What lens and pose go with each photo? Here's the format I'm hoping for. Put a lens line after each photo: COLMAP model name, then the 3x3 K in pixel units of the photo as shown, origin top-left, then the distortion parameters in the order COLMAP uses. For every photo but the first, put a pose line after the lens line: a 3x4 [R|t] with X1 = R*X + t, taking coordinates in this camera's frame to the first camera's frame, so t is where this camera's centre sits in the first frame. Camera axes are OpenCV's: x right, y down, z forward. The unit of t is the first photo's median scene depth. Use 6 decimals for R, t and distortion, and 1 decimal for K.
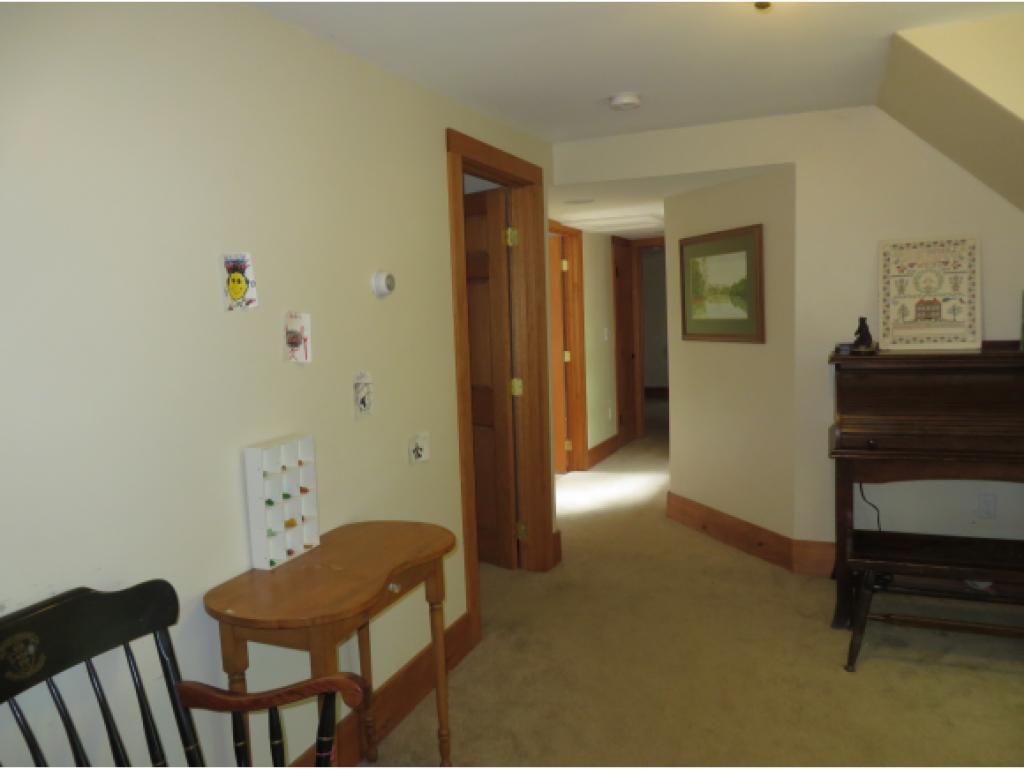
lens RADIAL K [[770.6, 0, 516.0], [0, 770.6, 384.0], [0, 0, 1]] dist [-0.006521, -0.001926]
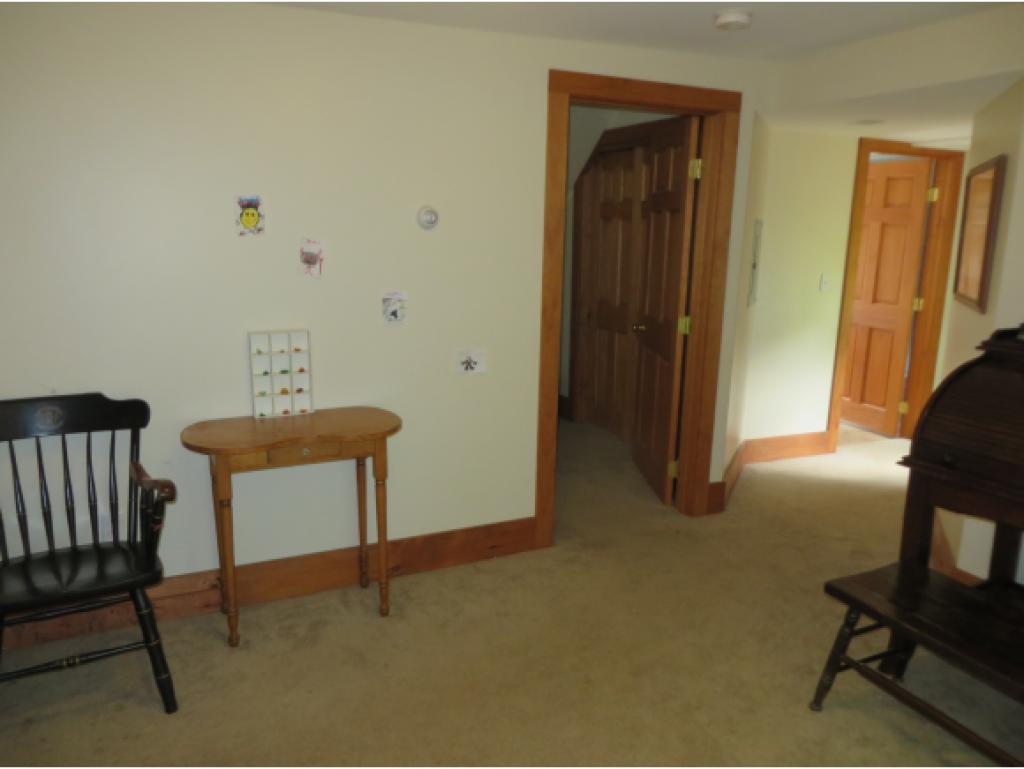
lens RADIAL K [[770.6, 0, 516.0], [0, 770.6, 384.0], [0, 0, 1]] dist [-0.006521, -0.001926]
pose [[0.744282, 0.188686, -0.640658, 0.549701], [-0.114206, 0.981089, 0.156272, -0.059360], [0.658029, -0.043143, 0.751756, 0.136553]]
